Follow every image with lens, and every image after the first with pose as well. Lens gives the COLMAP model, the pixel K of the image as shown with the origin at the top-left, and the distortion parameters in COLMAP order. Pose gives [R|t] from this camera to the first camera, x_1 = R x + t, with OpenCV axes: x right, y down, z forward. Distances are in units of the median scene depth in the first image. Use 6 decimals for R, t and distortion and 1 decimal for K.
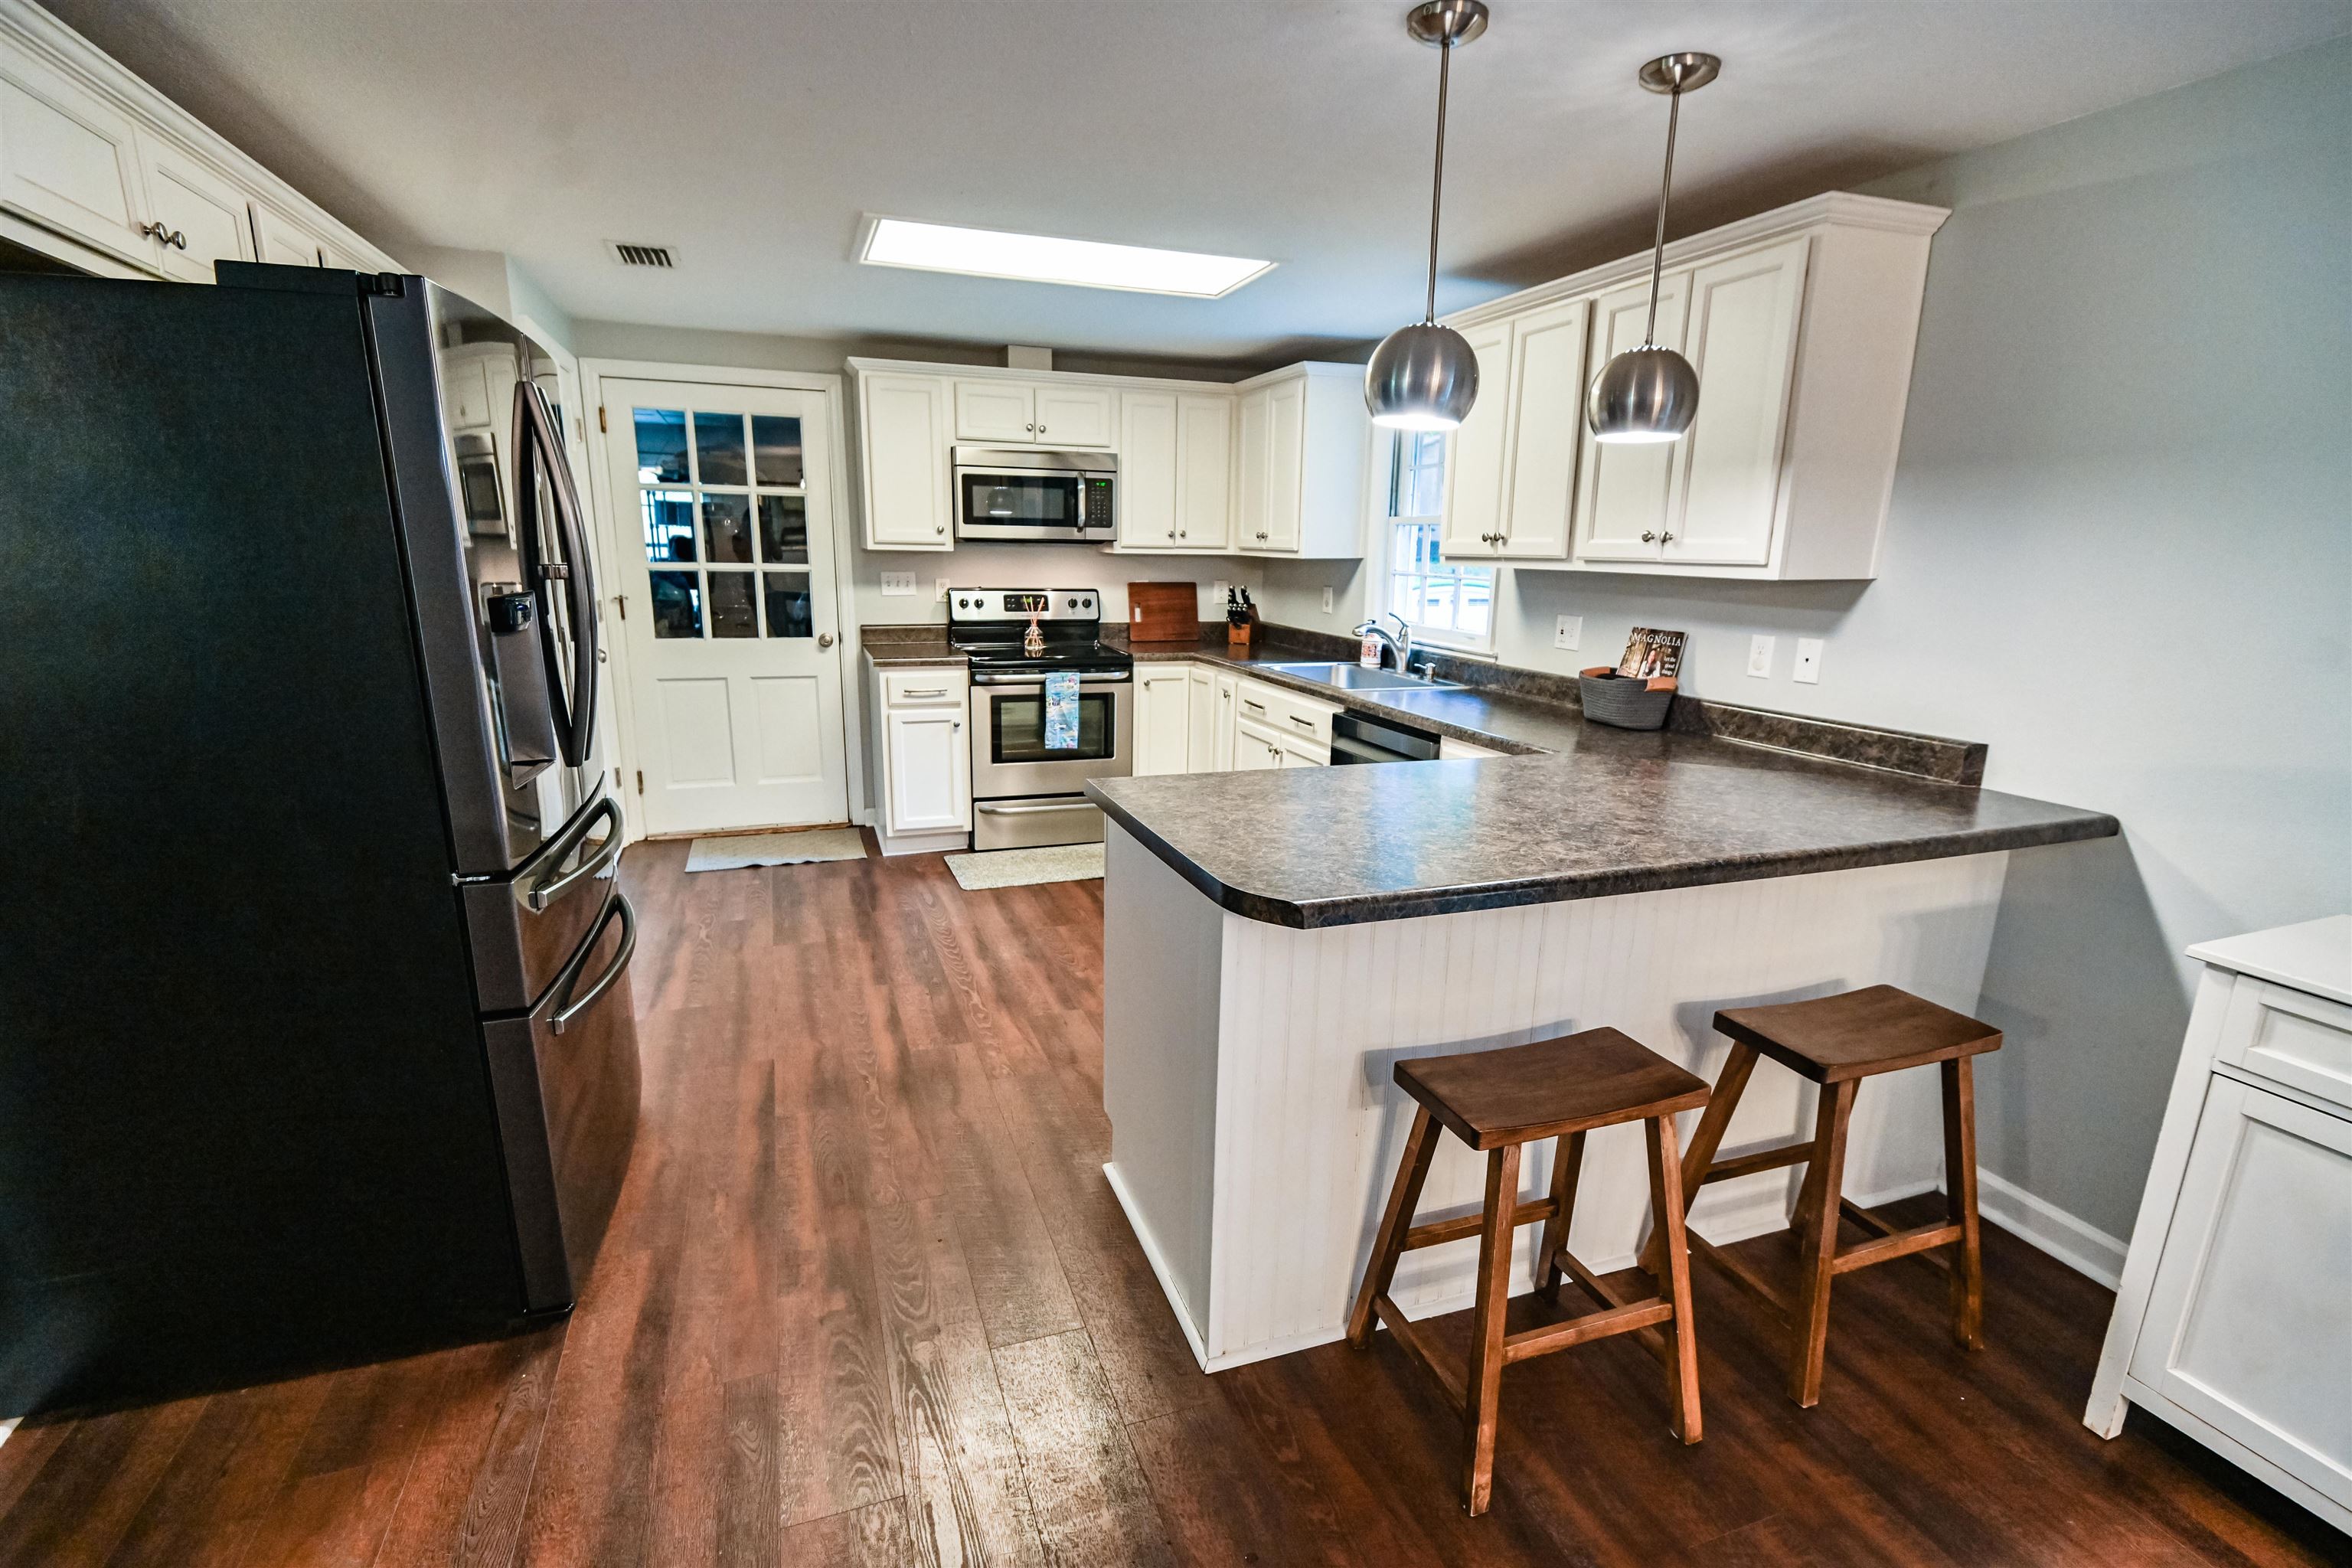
lens RADIAL K [[1075.3, 0, 1179.3], [0, 1075.3, 807.1], [0, 0, 1]] dist [0.014421, -0.012942]
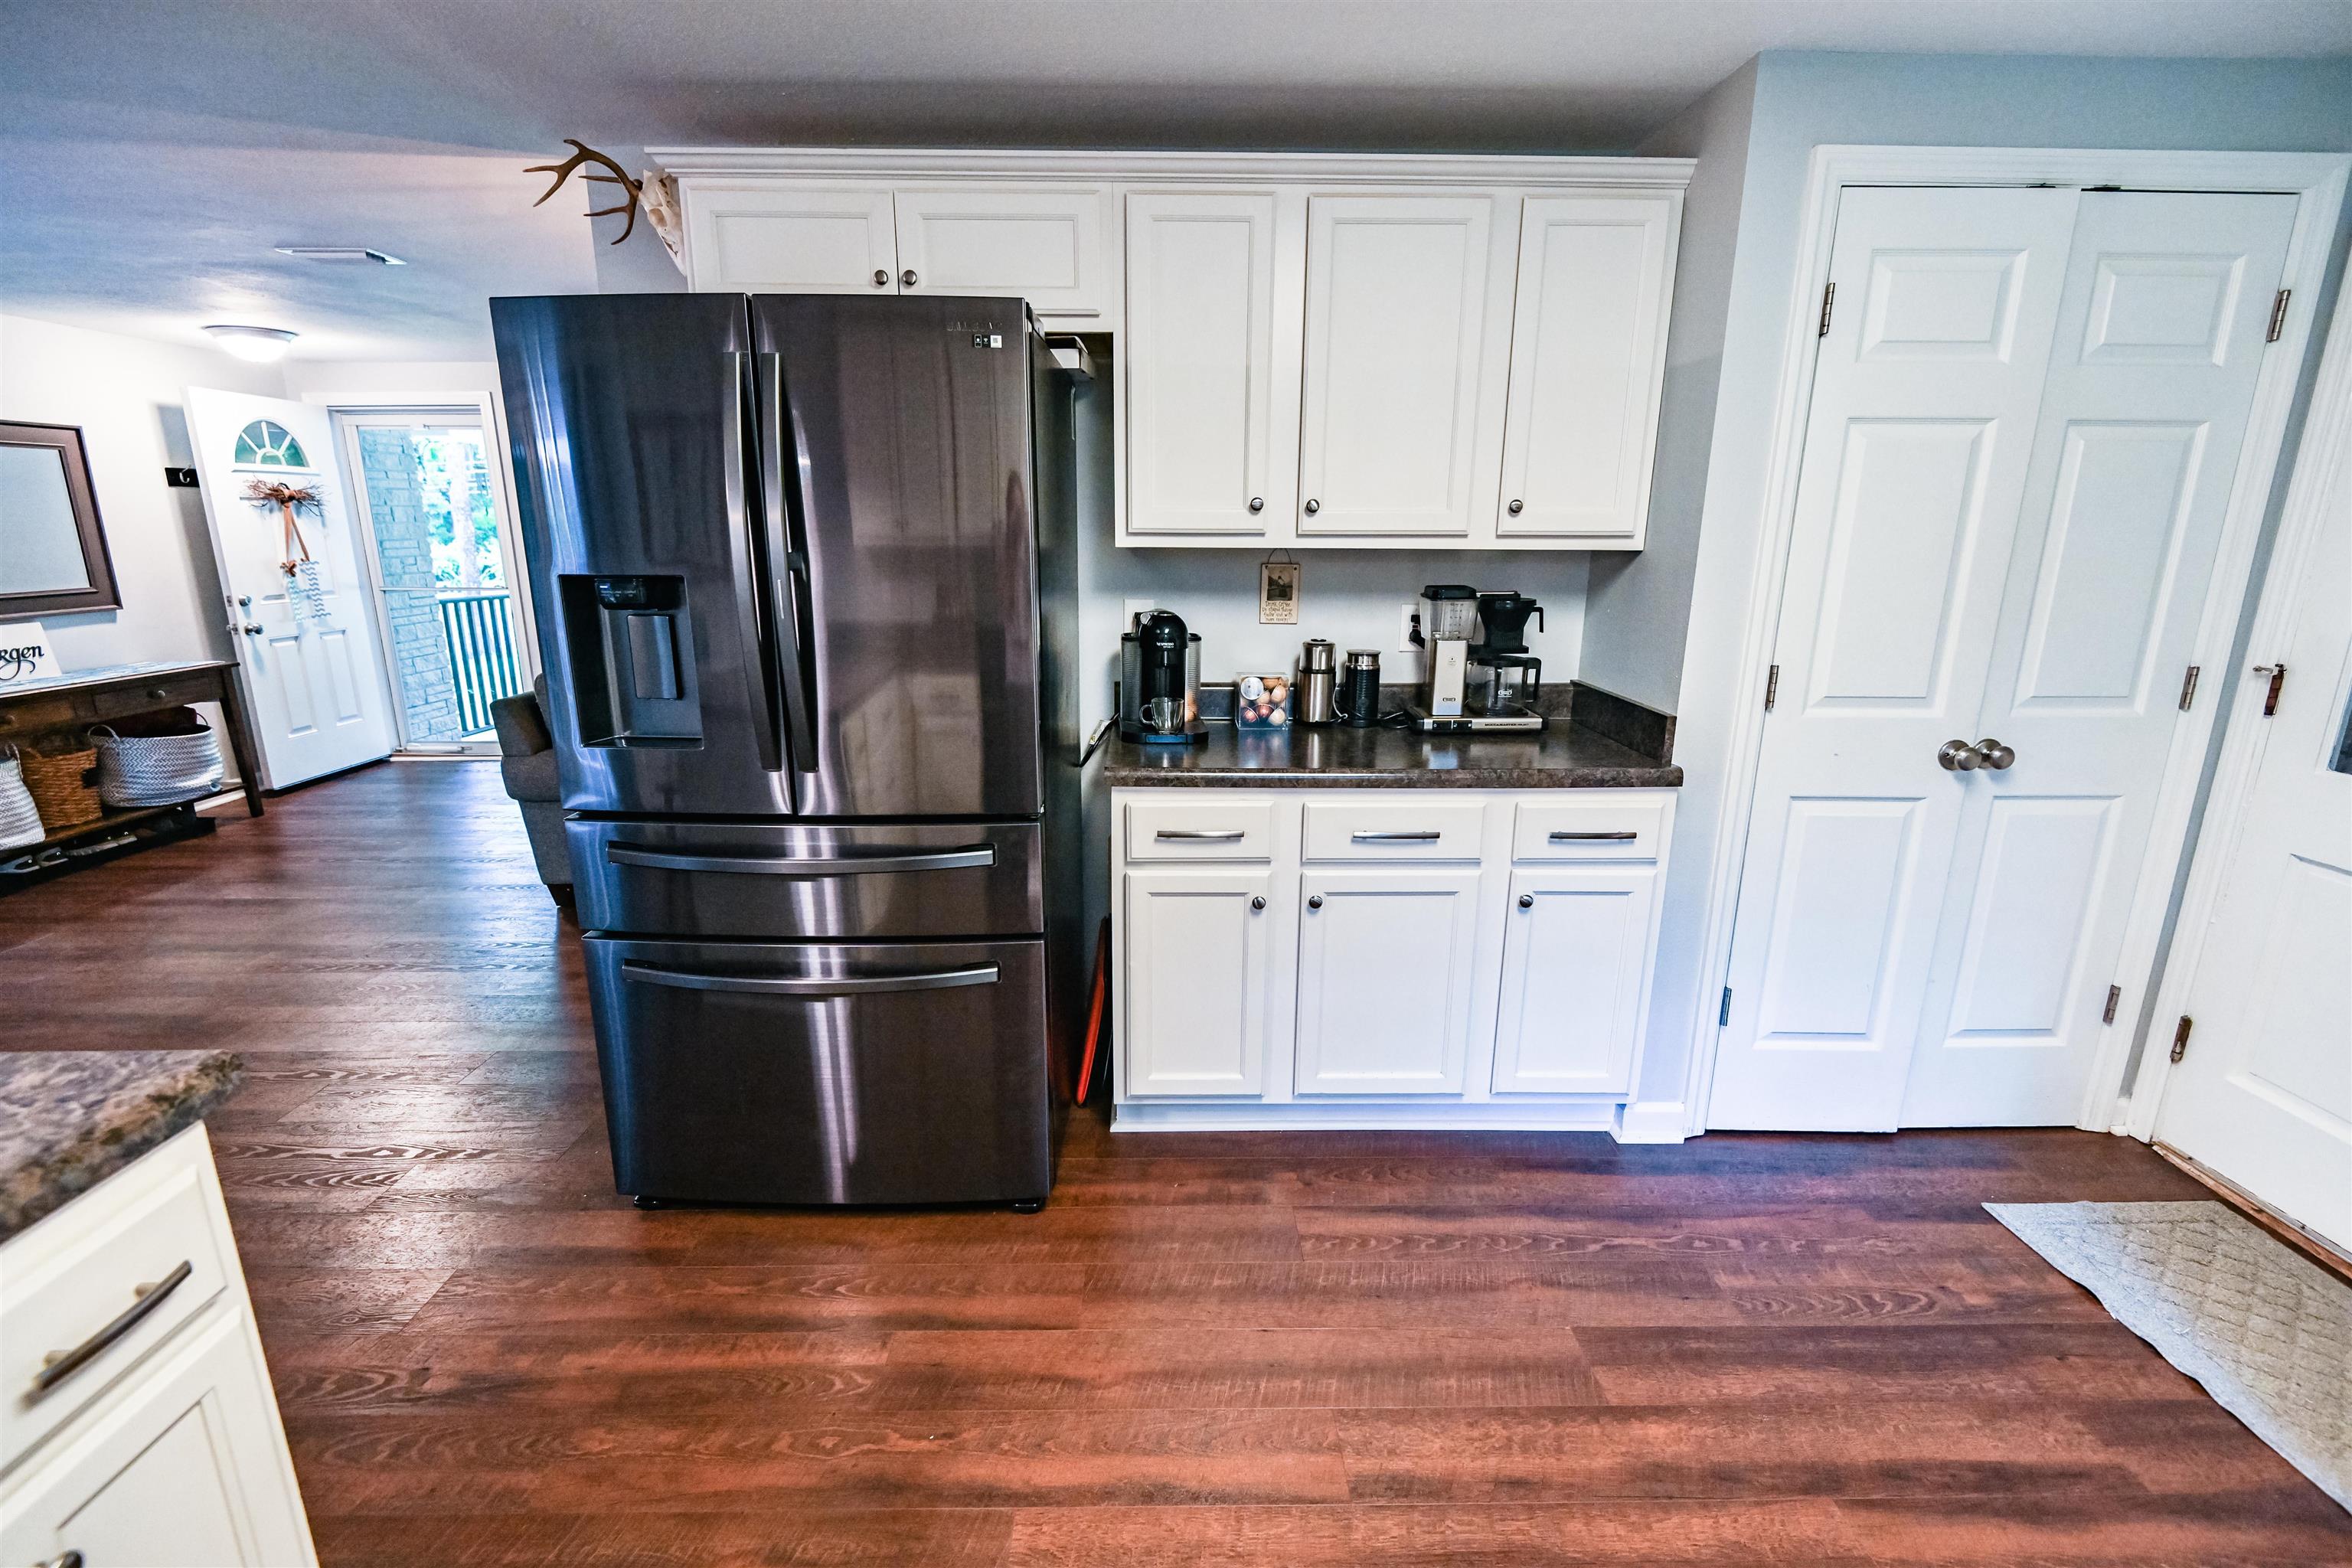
lens RADIAL K [[1075.3, 0, 1179.3], [0, 1075.3, 807.1], [0, 0, 1]] dist [0.014421, -0.012942]
pose [[-0.328626, 0.219025, -0.918713, 0.079906], [-0.242480, 0.920567, 0.306203, -0.167021], [0.912802, 0.323396, -0.249413, 0.704389]]
